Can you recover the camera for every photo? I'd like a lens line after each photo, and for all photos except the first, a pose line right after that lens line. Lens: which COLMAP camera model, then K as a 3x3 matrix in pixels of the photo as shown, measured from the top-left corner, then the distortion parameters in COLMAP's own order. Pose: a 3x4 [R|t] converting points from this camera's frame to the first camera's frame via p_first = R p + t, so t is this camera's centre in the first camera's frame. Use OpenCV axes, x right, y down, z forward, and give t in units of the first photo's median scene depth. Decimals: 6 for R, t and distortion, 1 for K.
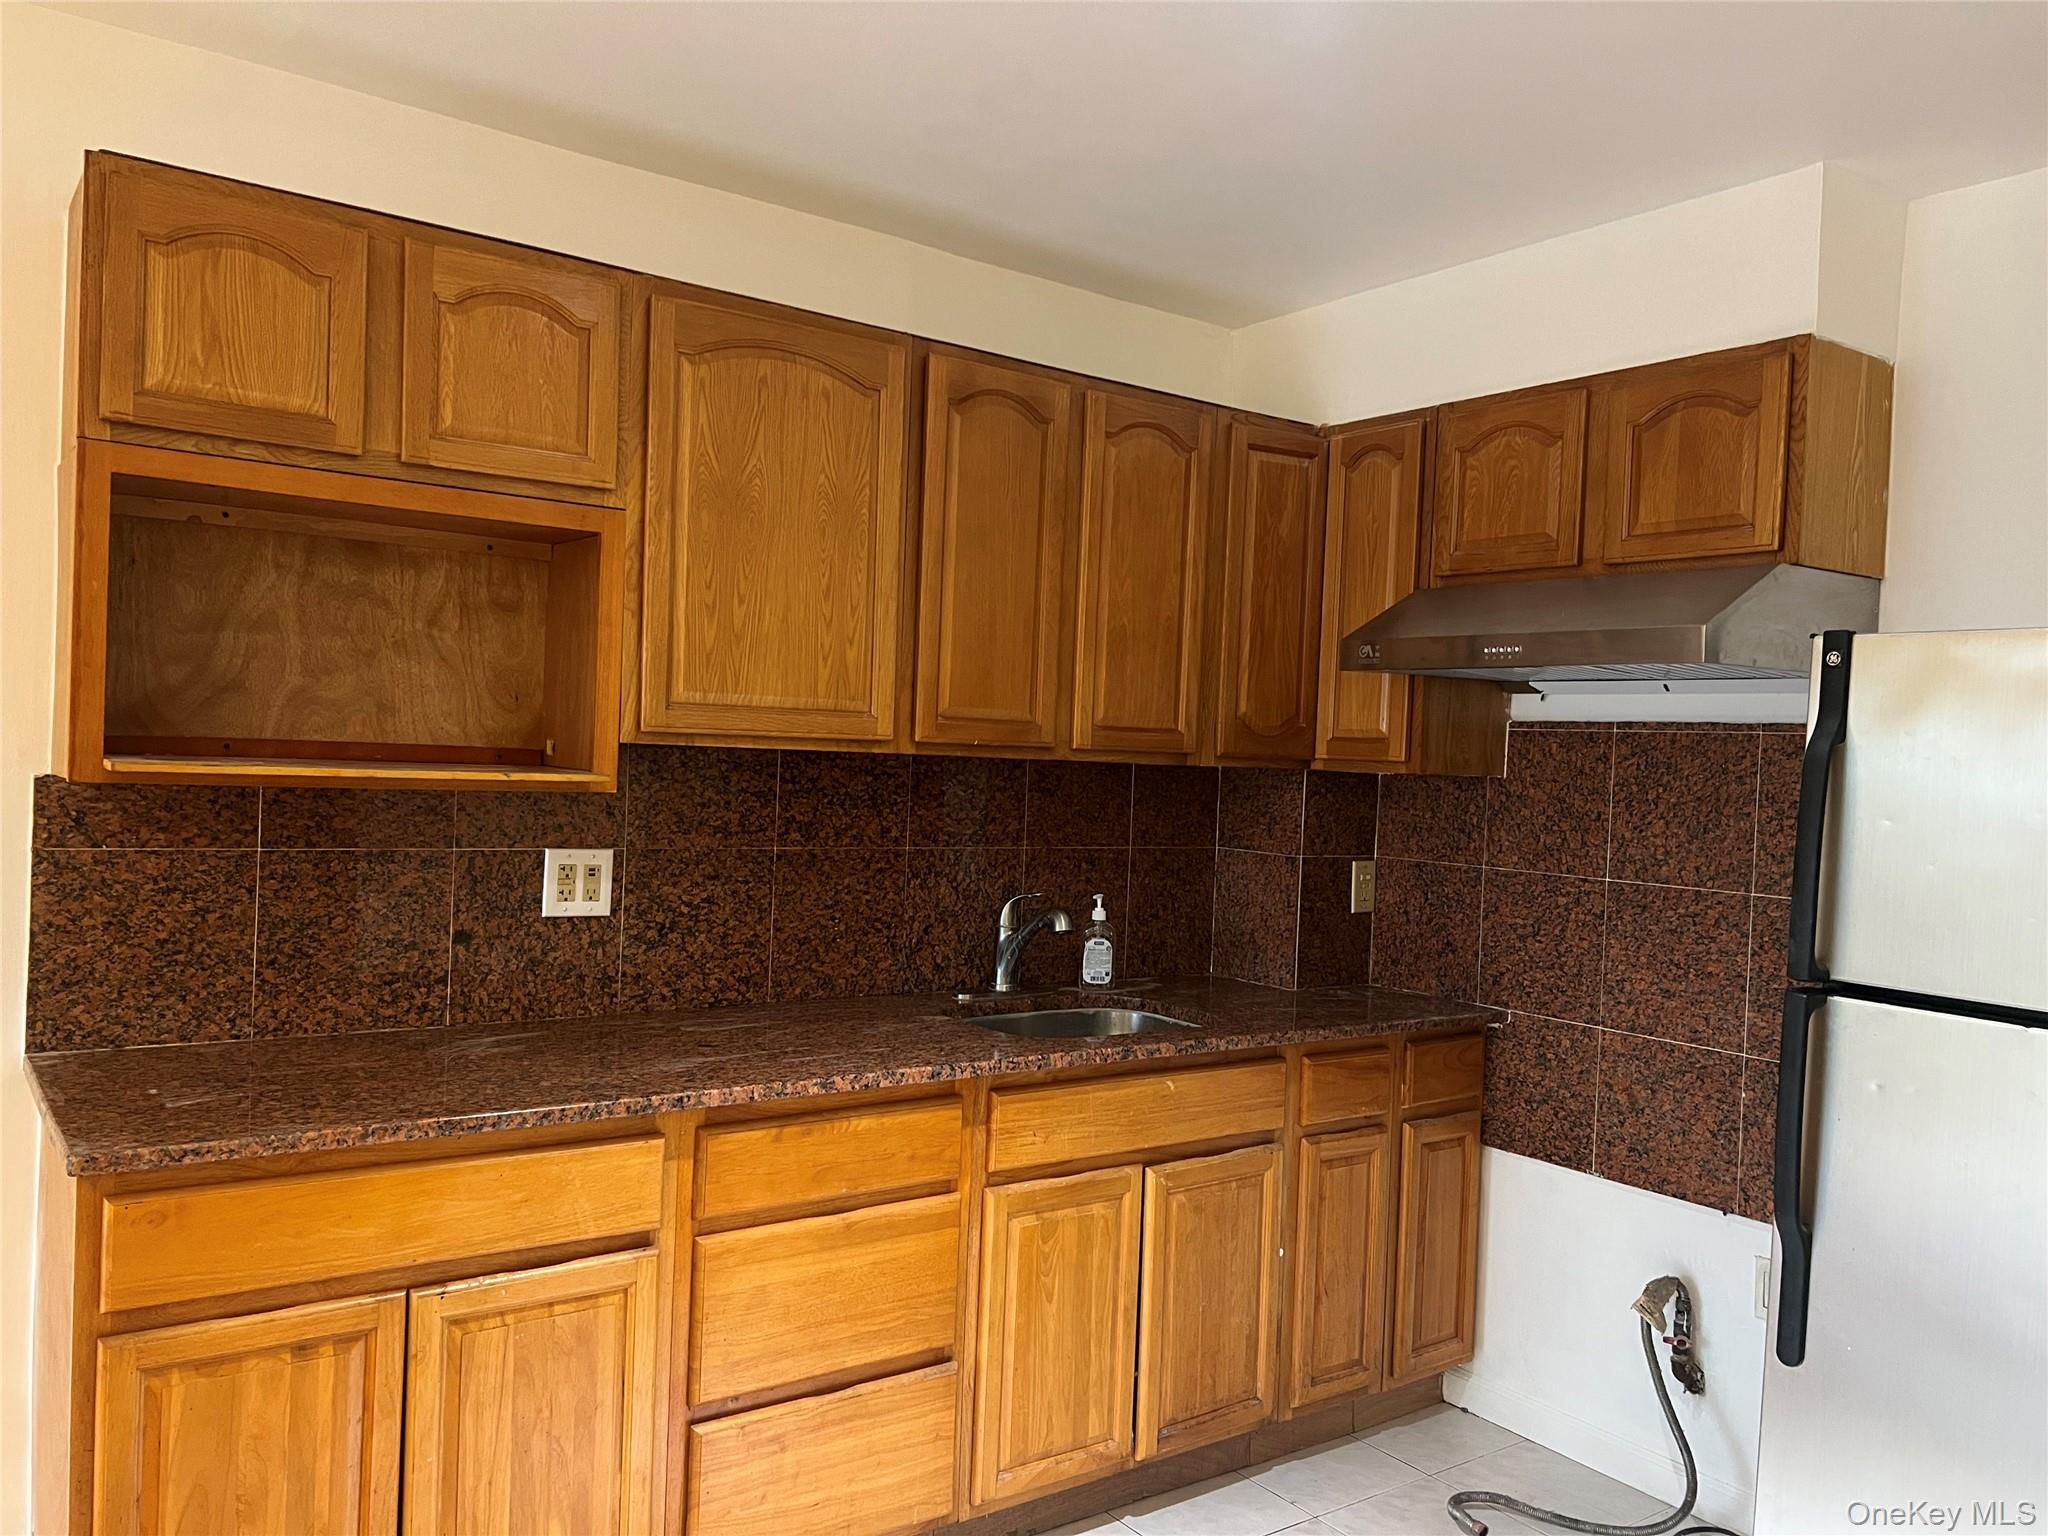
lens RADIAL K [[1511.2, 0, 949.2], [0, 1511.2, 787.8], [0, 0, 1]] dist [0.091020, -0.212448]
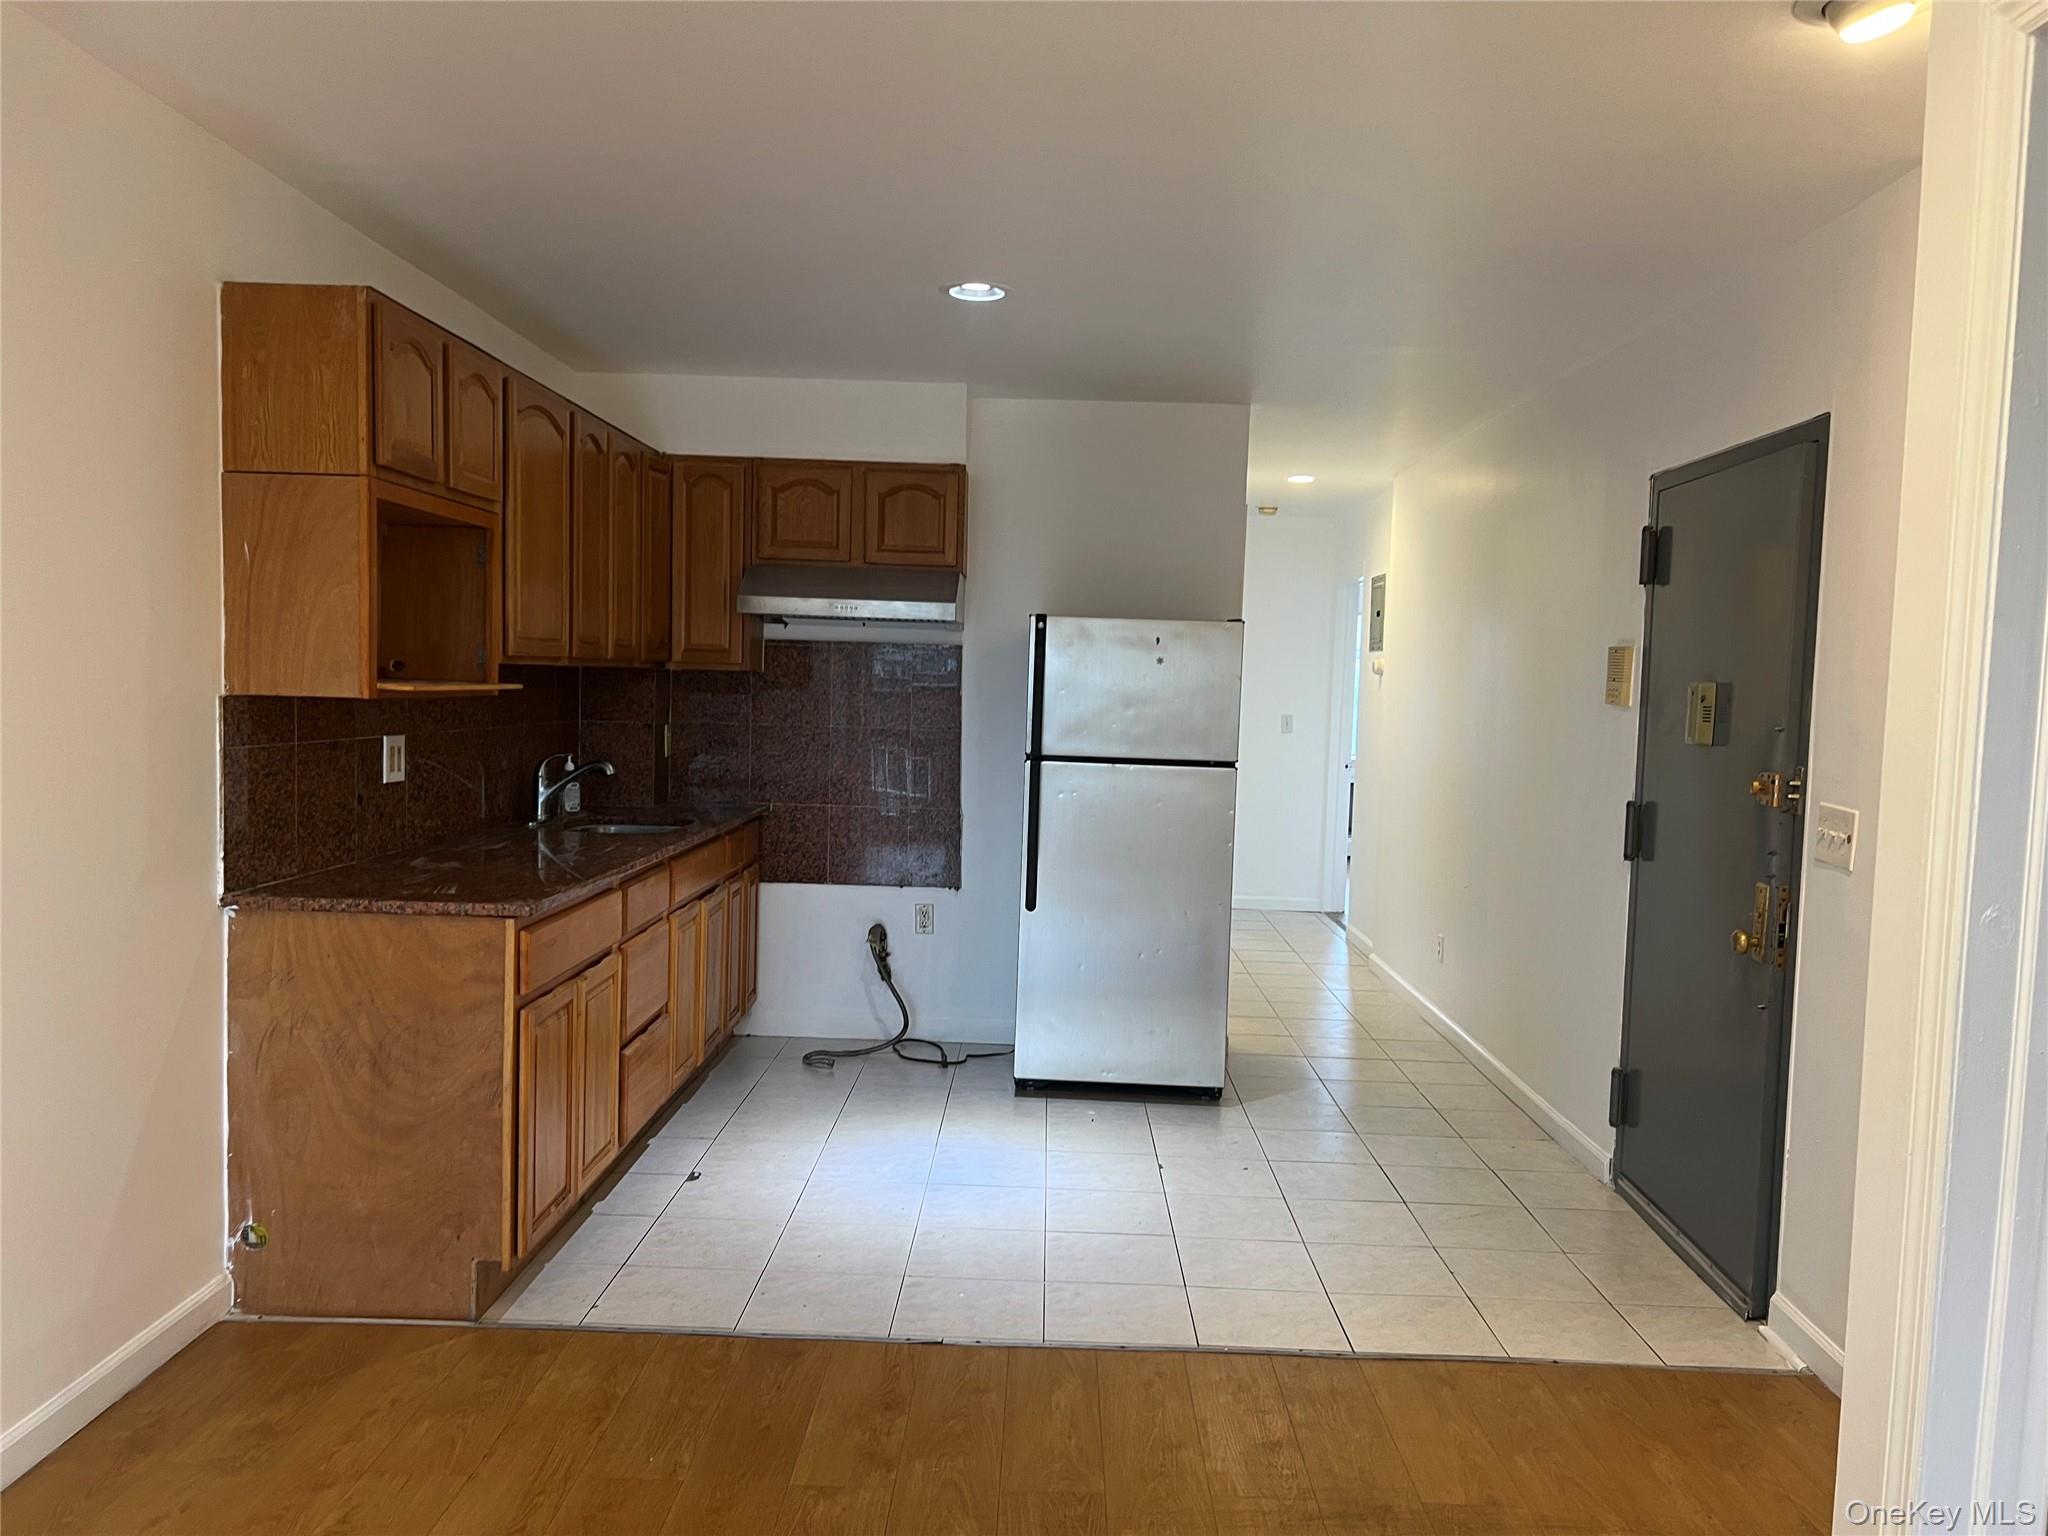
lens RADIAL K [[1557.3, 0, 1021.6], [0, 1557.3, 776.1], [0, 0, 1]] dist [0.095817, -0.110817]
pose [[0.592850, -0.073647, 0.801938, -0.974062], [0.014482, 0.996623, 0.080820, -0.029703], [-0.805182, -0.036301, 0.591915, -0.322264]]
